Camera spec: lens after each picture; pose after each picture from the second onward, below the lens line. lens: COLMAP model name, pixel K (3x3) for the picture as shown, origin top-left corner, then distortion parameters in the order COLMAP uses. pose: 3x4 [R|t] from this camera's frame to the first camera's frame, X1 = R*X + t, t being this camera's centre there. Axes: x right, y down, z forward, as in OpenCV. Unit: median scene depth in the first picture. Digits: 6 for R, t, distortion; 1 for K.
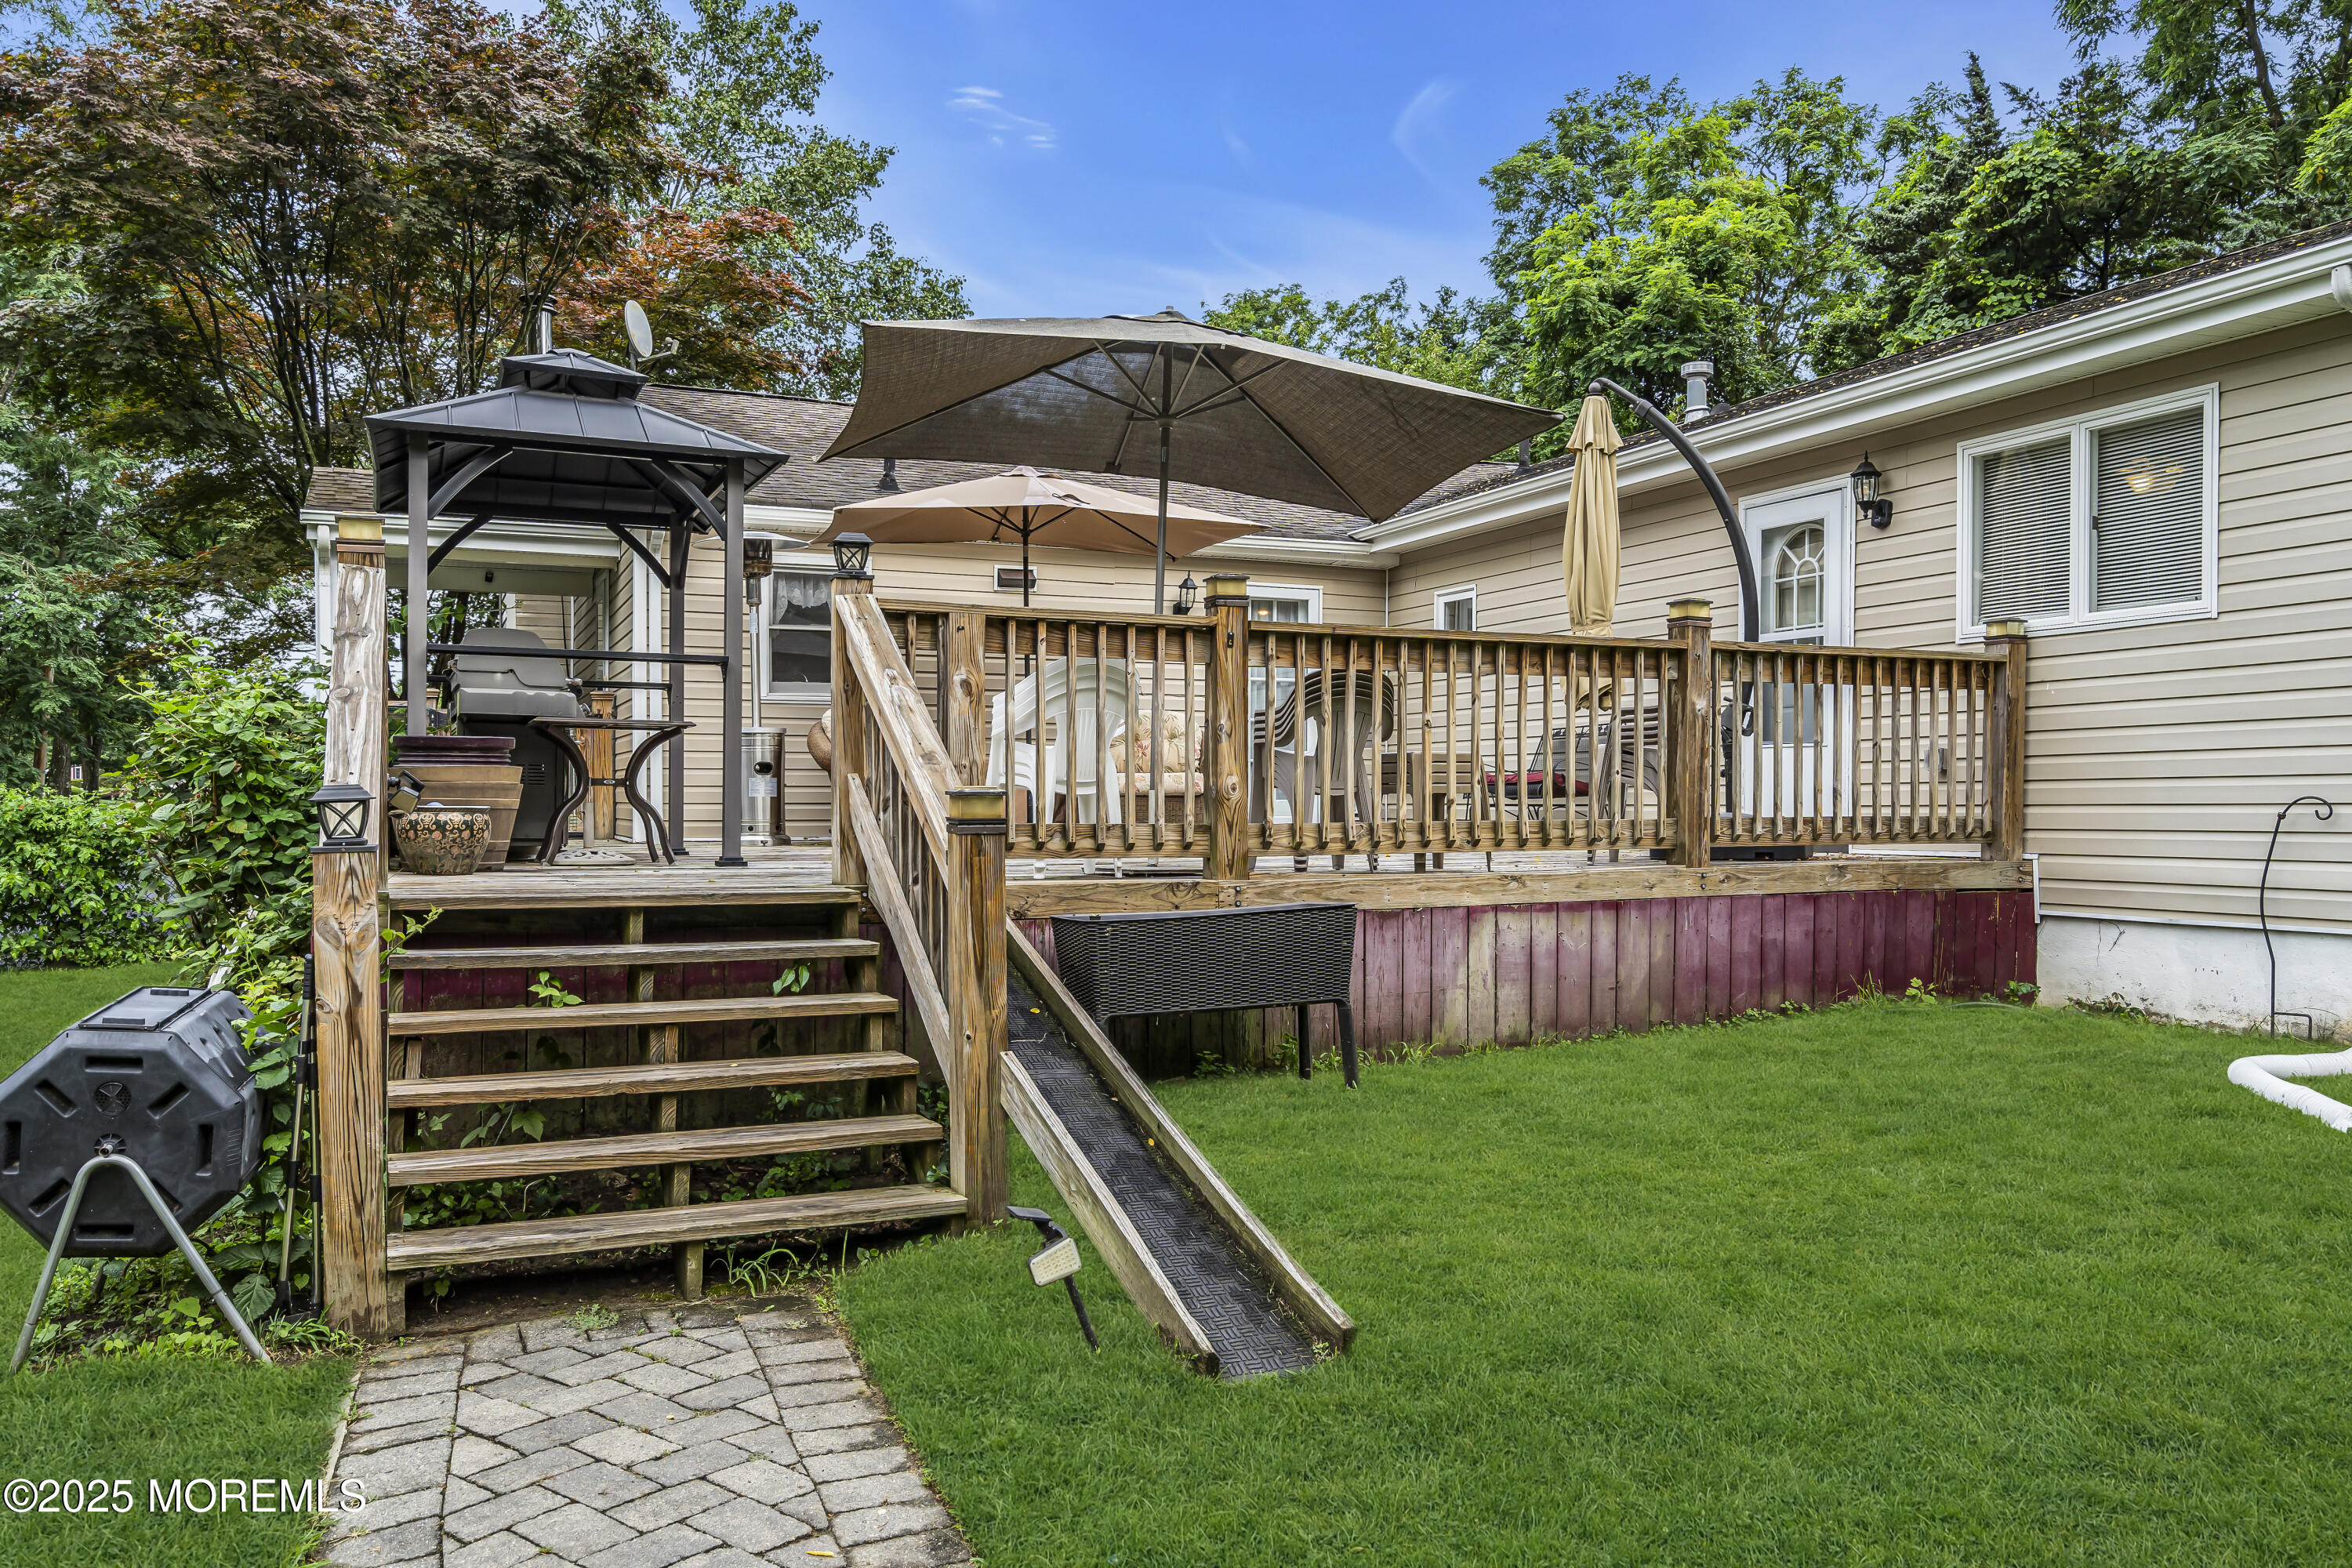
lens RADIAL K [[1744.7, 0, 1175.9], [0, 1744.7, 789.7], [0, 0, 1]] dist [0.004293, -0.000403]
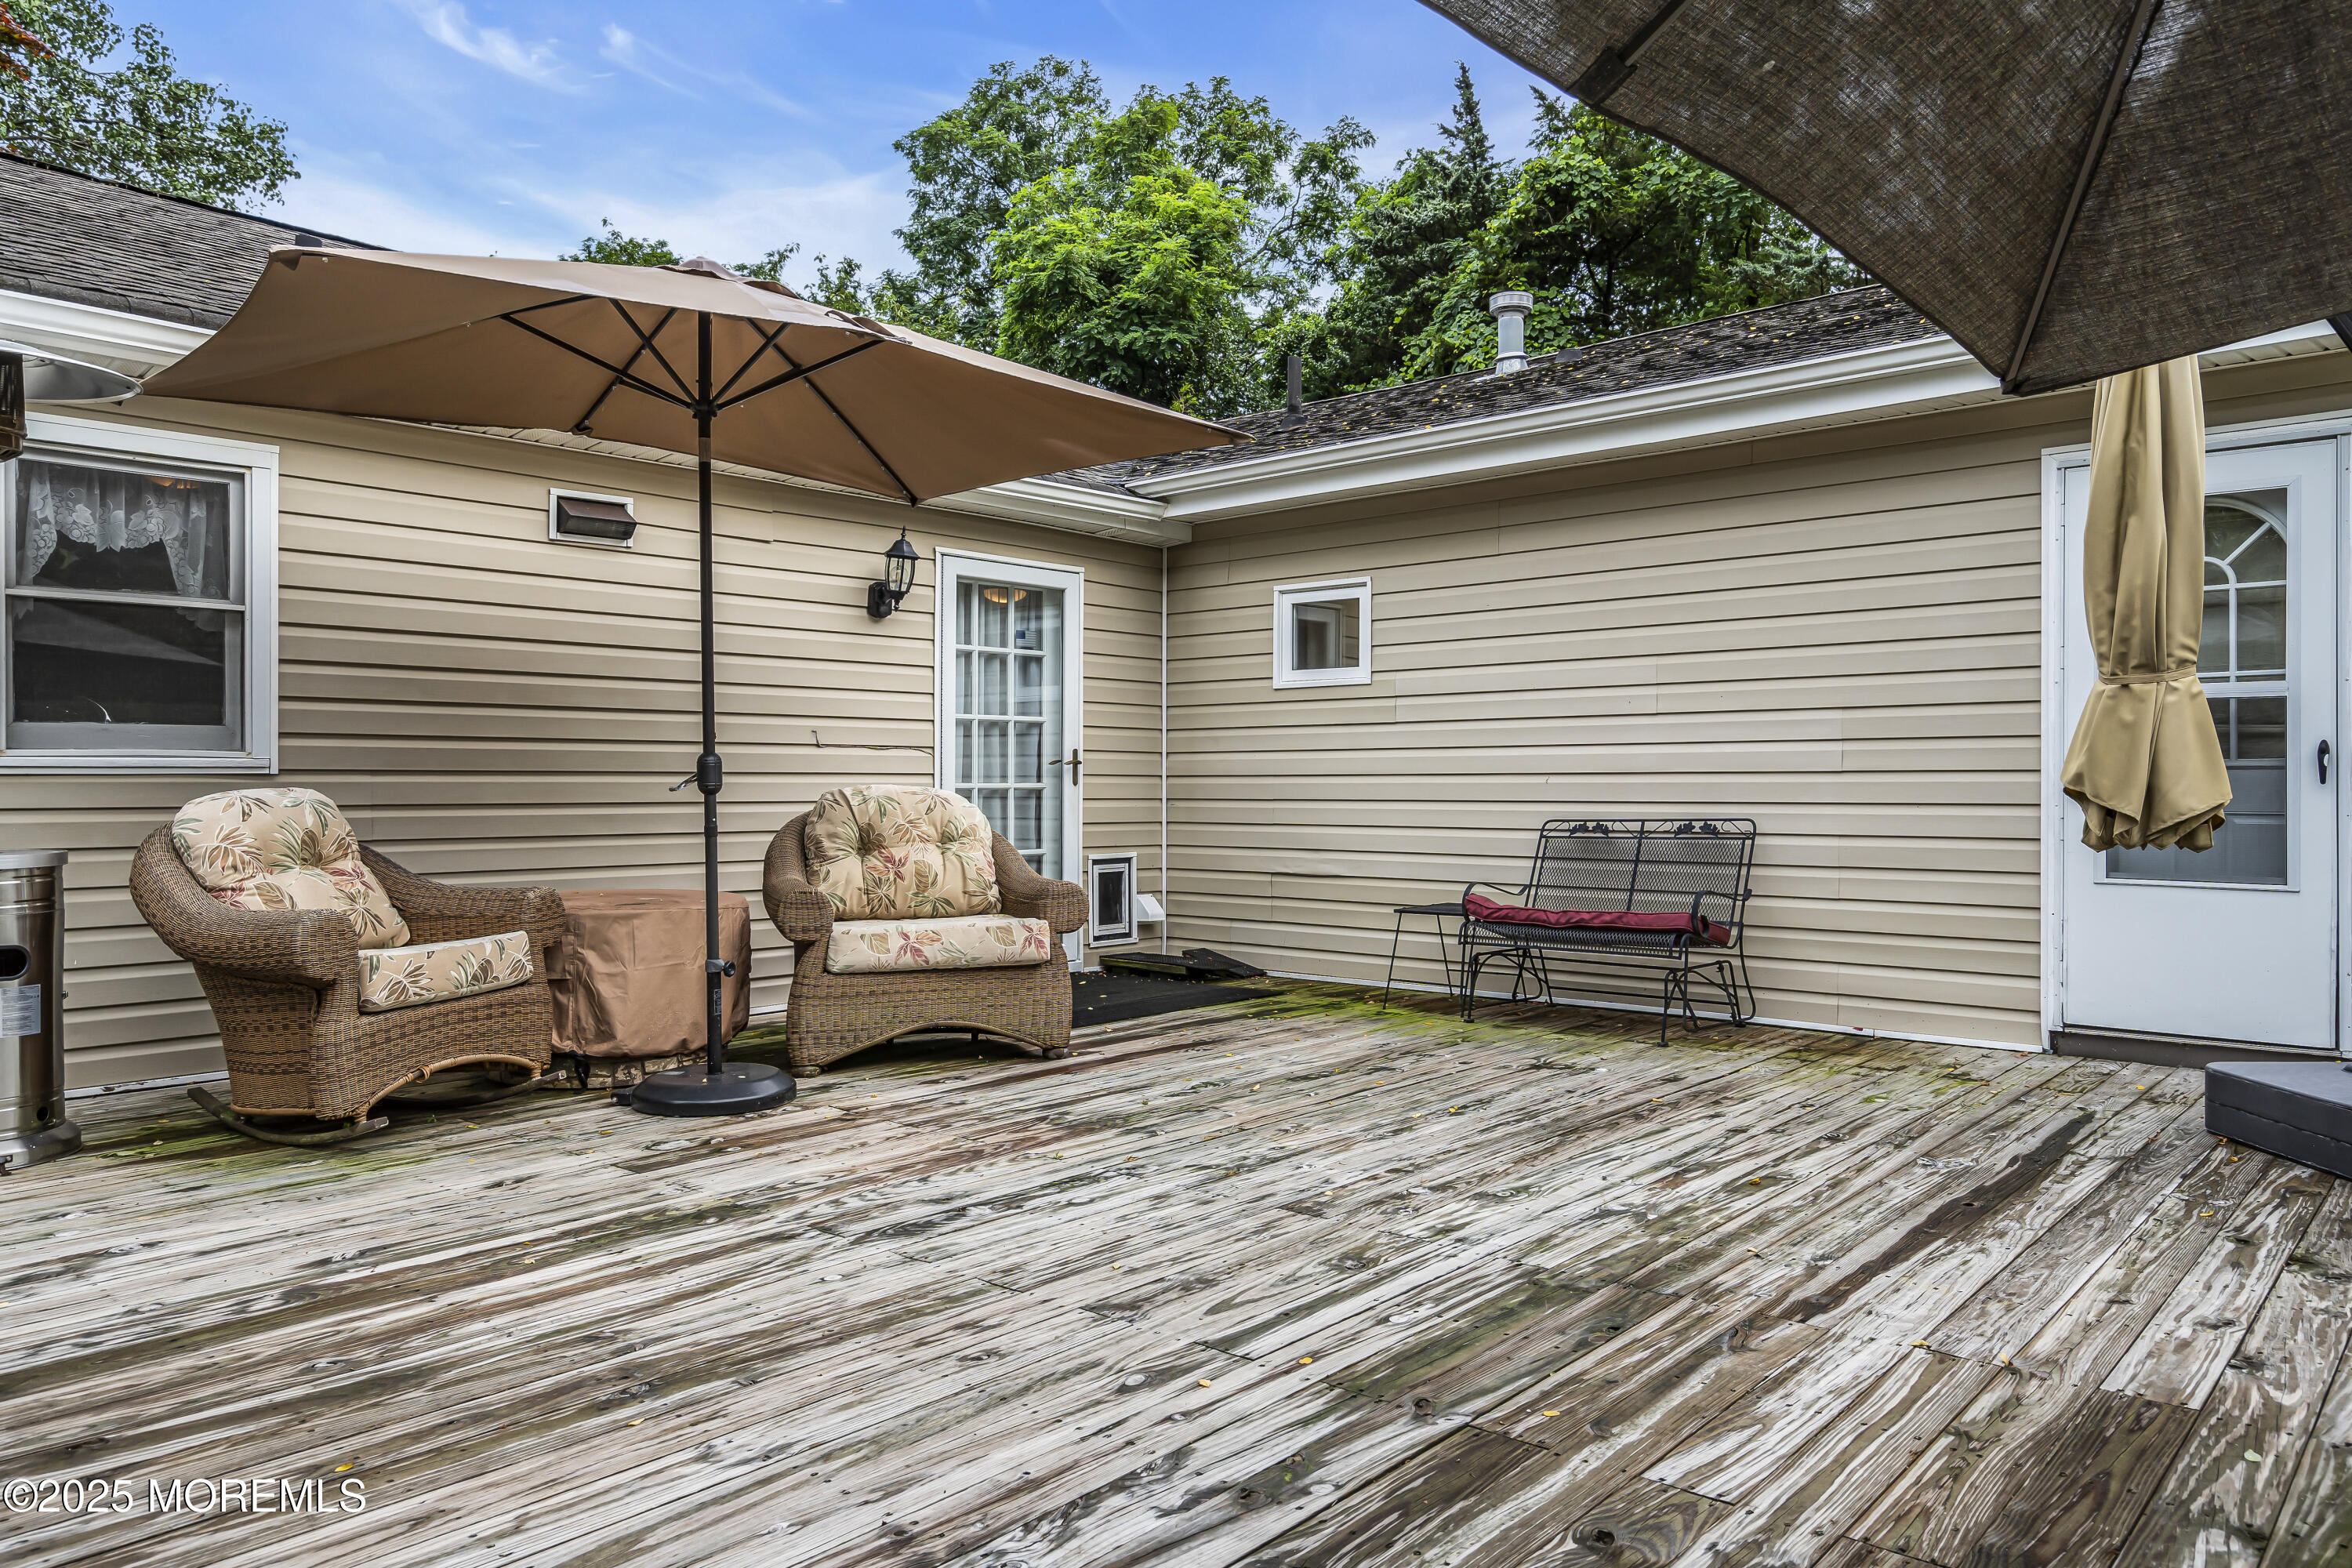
lens RADIAL K [[1579.3, 0, 1179.3], [0, 1579.3, 788.3], [0, 0, 1]] dist [0.007204, -0.009480]
pose [[0.907870, -0.005651, 0.419213, -0.060511], [0.001165, 0.999939, 0.010956, -0.022349], [-0.419249, -0.009459, 0.907822, 0.239215]]
